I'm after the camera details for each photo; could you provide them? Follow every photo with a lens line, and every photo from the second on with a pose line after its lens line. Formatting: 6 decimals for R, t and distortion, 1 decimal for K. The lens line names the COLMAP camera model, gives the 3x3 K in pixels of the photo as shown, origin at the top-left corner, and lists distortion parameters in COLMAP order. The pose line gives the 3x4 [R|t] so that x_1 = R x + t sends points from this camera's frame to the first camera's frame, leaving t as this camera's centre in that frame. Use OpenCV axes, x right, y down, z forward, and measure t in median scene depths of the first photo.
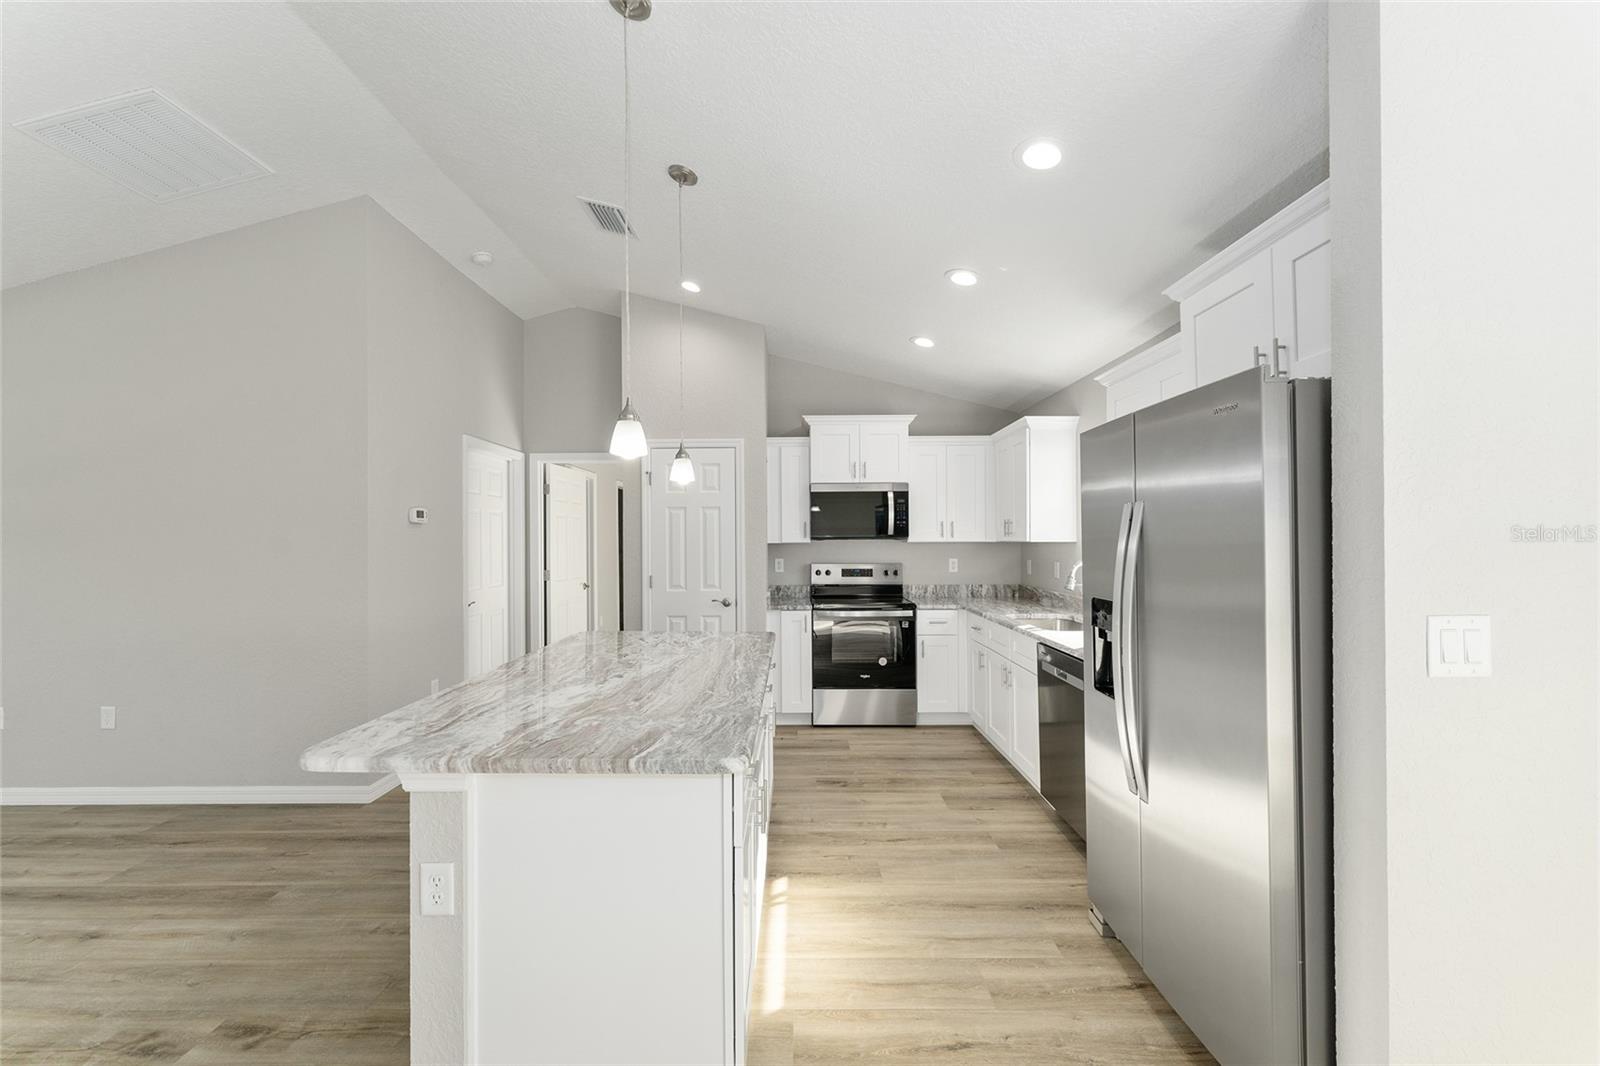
lens RADIAL K [[635.0, 0, 794.5], [0, 635.0, 536.8], [0, 0, 1]] dist [0.000124, -0.000334]
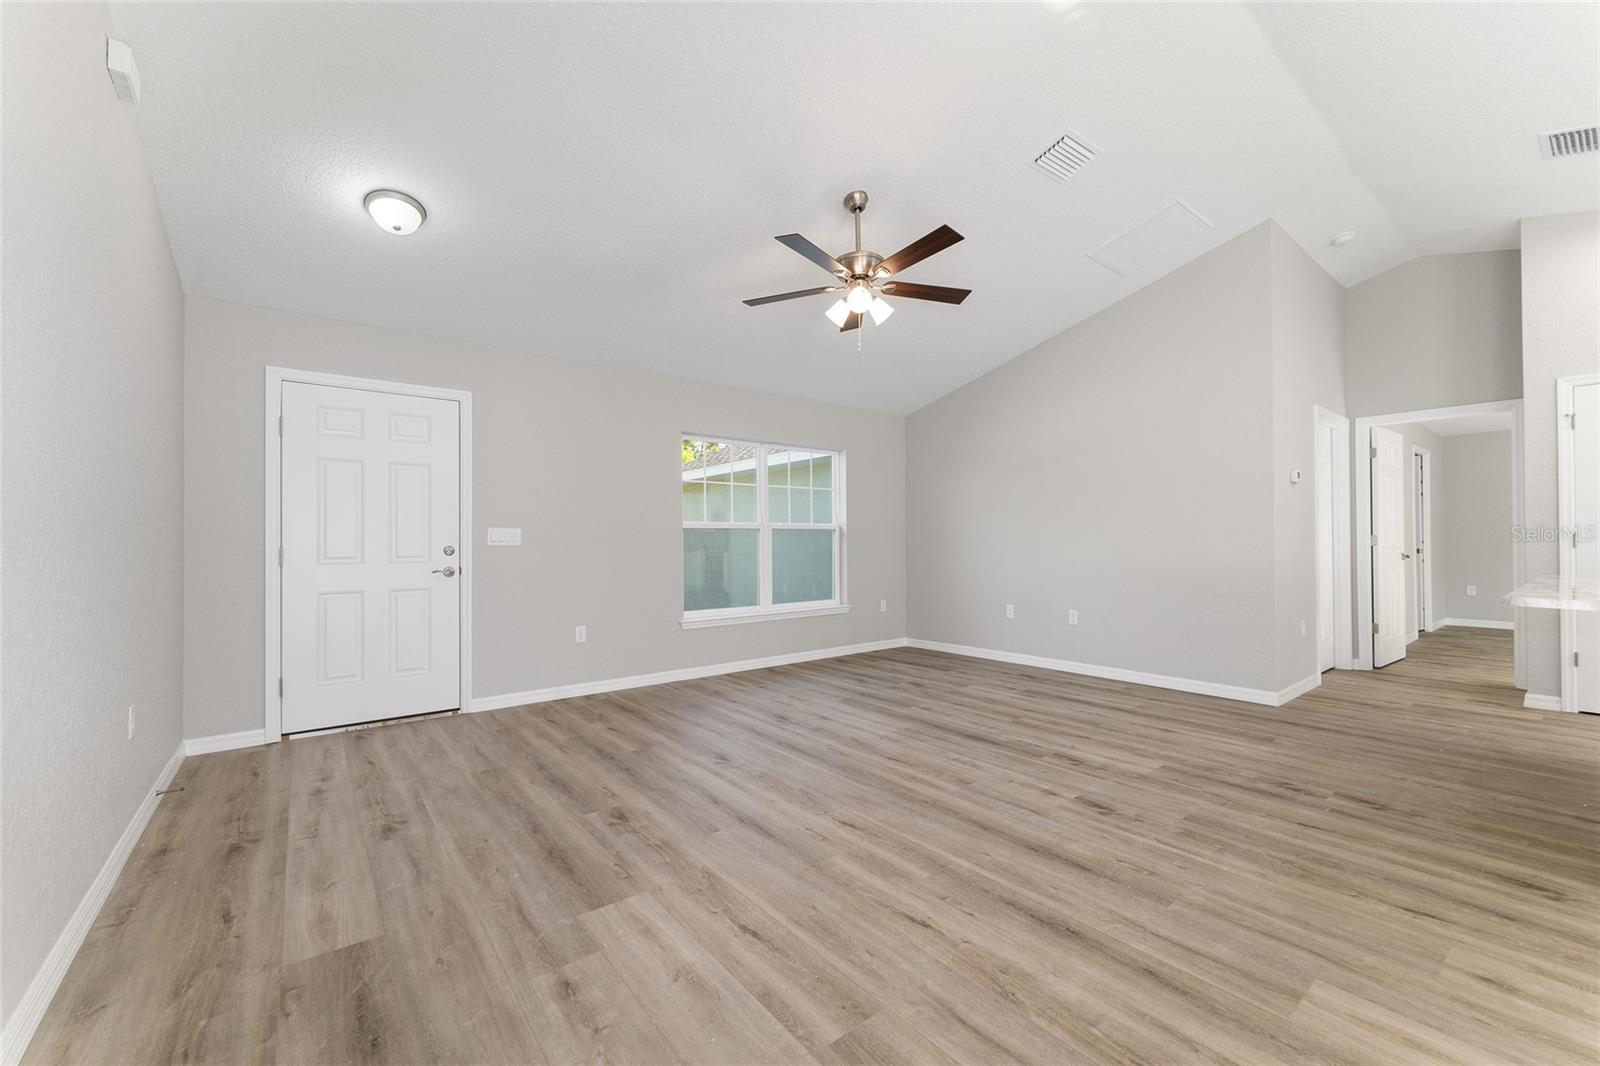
lens RADIAL K [[635.0, 0, 794.5], [0, 635.0, 536.8], [0, 0, 1]] dist [0.000124, -0.000334]
pose [[0.617303, -0.001976, -0.786723, -0.220631], [0.003942, 0.999992, 0.000581, 0.066652], [0.786716, -0.003460, 0.617306, -0.409588]]
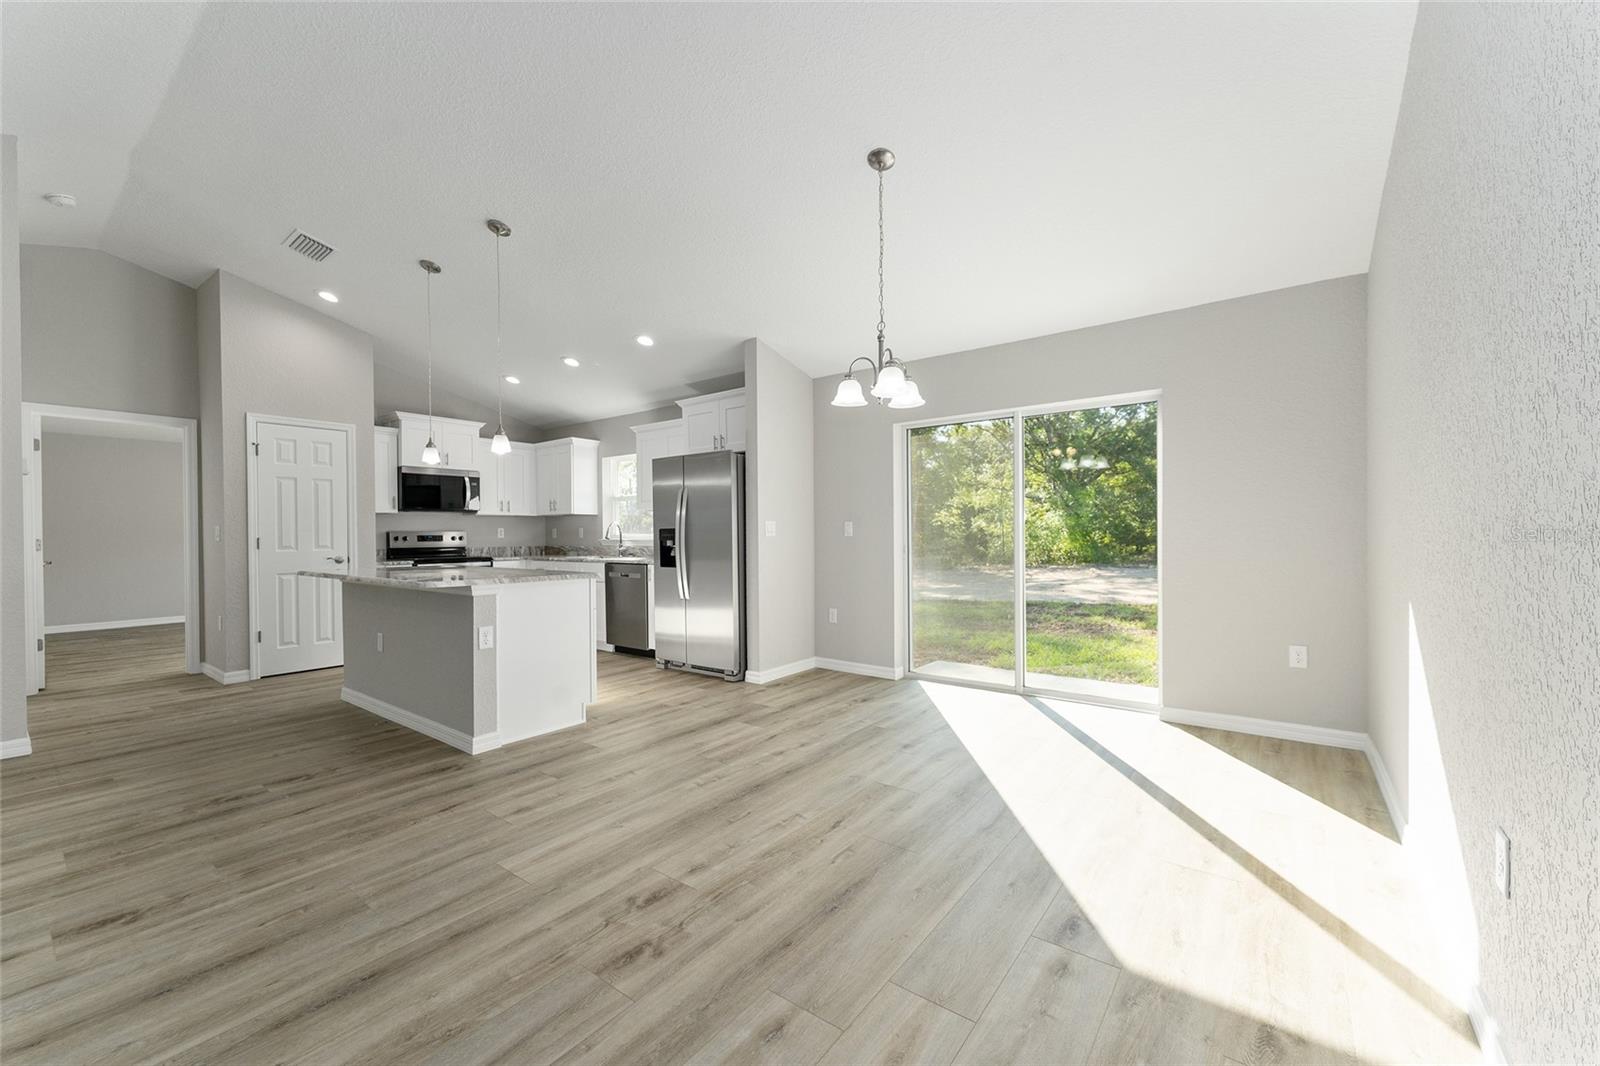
lens RADIAL K [[635.0, 0, 794.5], [0, 635.0, 536.8], [0, 0, 1]] dist [0.000124, -0.000334]
pose [[0.601751, -0.001798, 0.798682, -0.595085], [-0.000080, 0.999997, 0.002311, 0.062127], [-0.798684, -0.001455, 0.601749, -0.442288]]
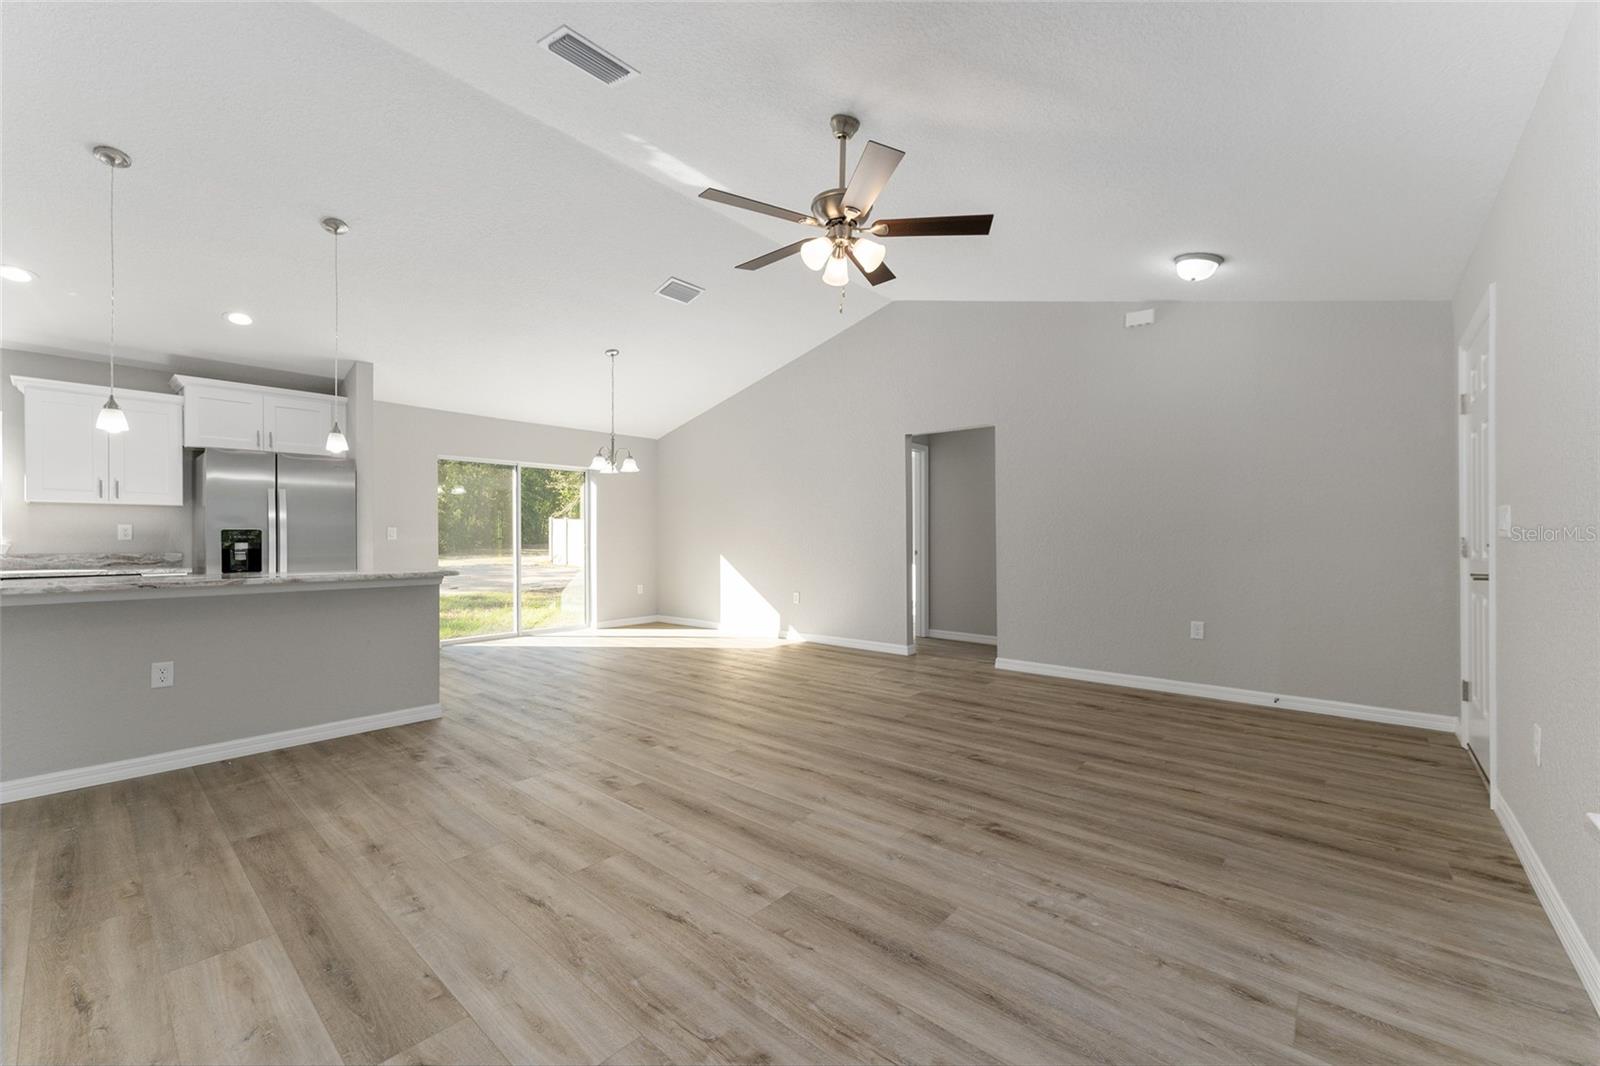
lens RADIAL K [[635.0, 0, 794.5], [0, 635.0, 536.8], [0, 0, 1]] dist [0.000124, -0.000334]
pose [[-0.755042, 0.013002, 0.655547, -1.214307], [0.006841, 0.999905, -0.011953, 0.082088], [-0.655641, -0.004540, -0.755059, 0.706354]]
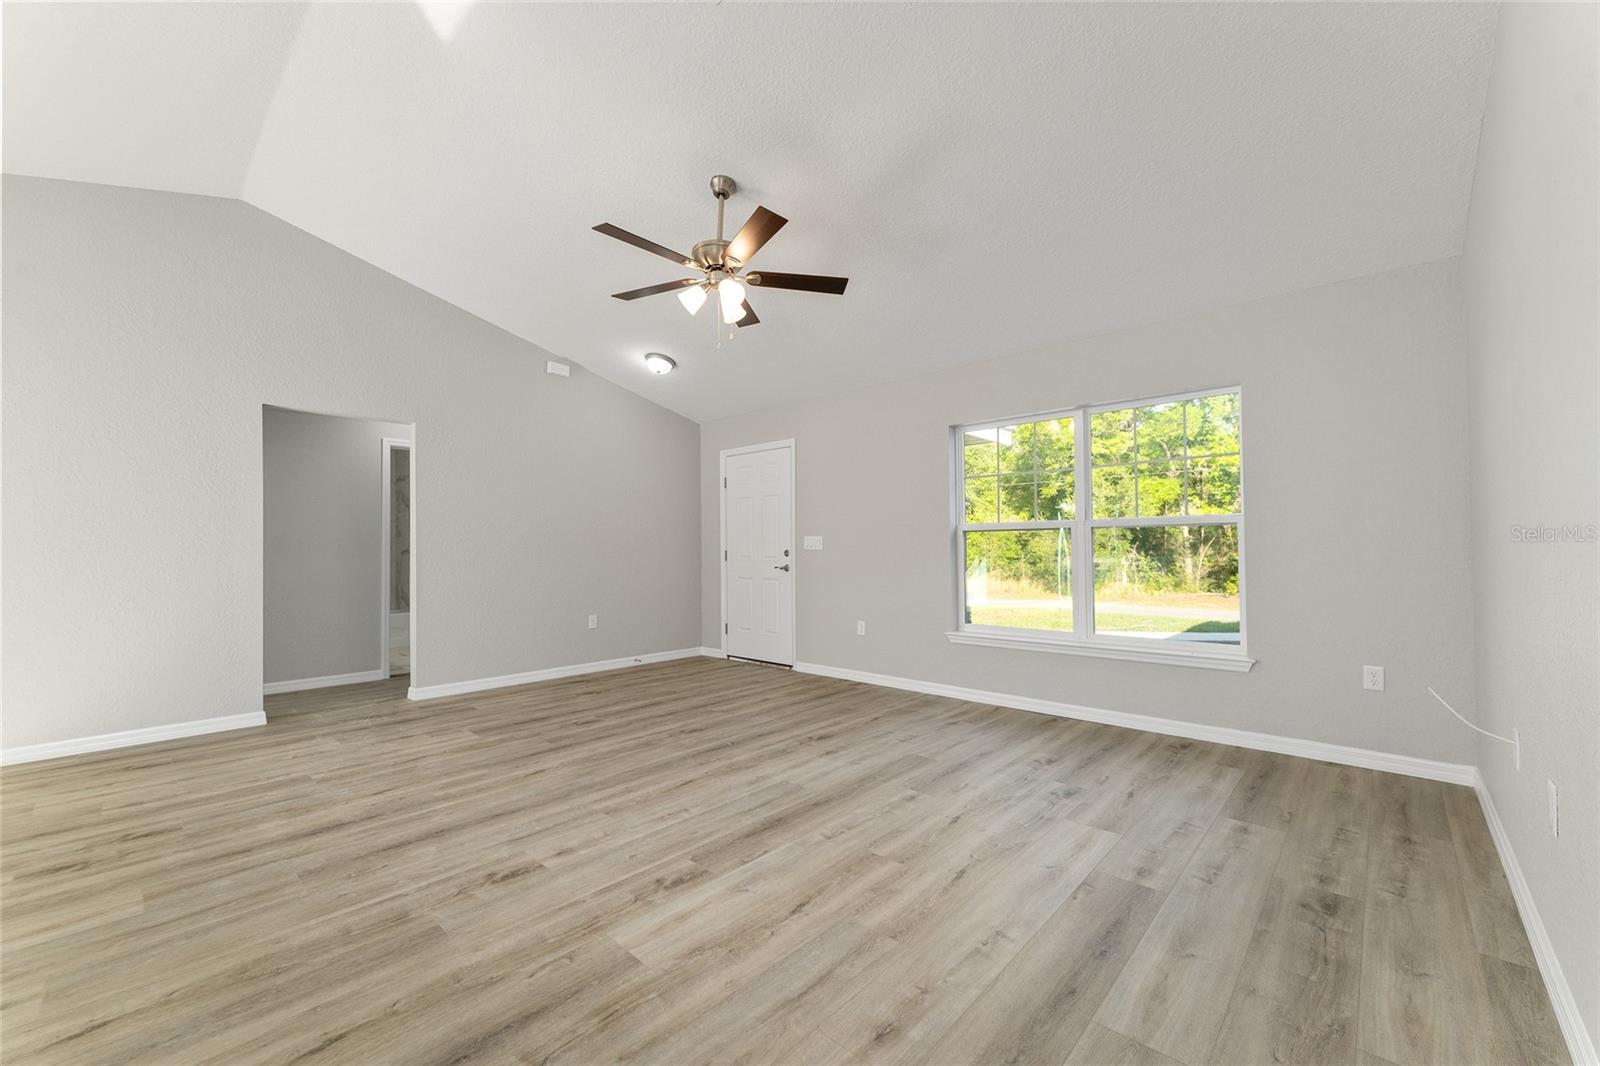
lens RADIAL K [[635.0, 0, 794.5], [0, 635.0, 536.8], [0, 0, 1]] dist [0.000124, -0.000334]
pose [[-0.675451, -0.000029, -0.737405, -0.305784], [0.016477, 0.999750, -0.015133, 0.072089], [0.737220, -0.022372, -0.675282, 0.734933]]
